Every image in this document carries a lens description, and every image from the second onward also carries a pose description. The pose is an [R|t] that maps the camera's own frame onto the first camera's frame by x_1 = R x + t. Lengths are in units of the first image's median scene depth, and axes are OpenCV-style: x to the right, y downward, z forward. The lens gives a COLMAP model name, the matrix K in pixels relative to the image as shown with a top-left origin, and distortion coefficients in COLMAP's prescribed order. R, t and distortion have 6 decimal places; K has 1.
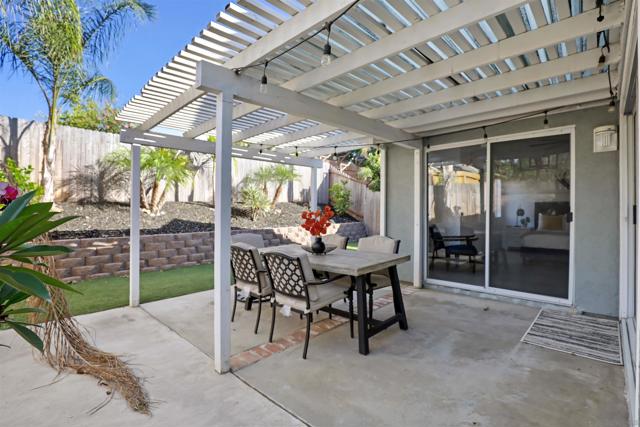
lens RADIAL K [[304.1, 0, 308.6], [0, 304.1, 214.0], [0, 0, 1]] dist [-0.017869, 0.000395]
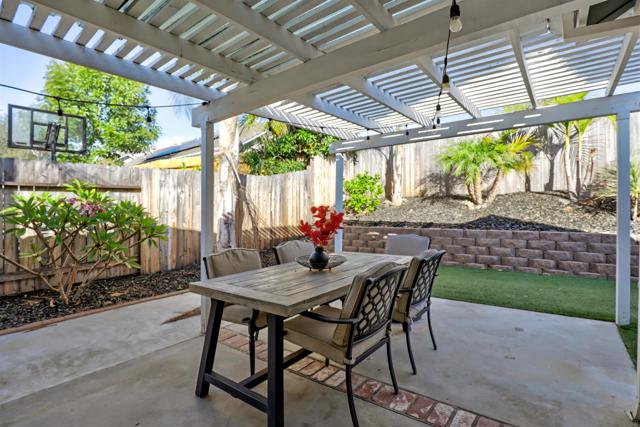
lens RADIAL K [[303.6, 0, 336.7], [0, 303.6, 209.5], [0, 0, 1]] dist [-0.020883, -0.000035]
pose [[0.190286, 0.014911, -0.981615, 0.346953], [0.007643, 0.999832, 0.016670, -0.013047], [0.981699, -0.010674, 0.190140, 0.405644]]
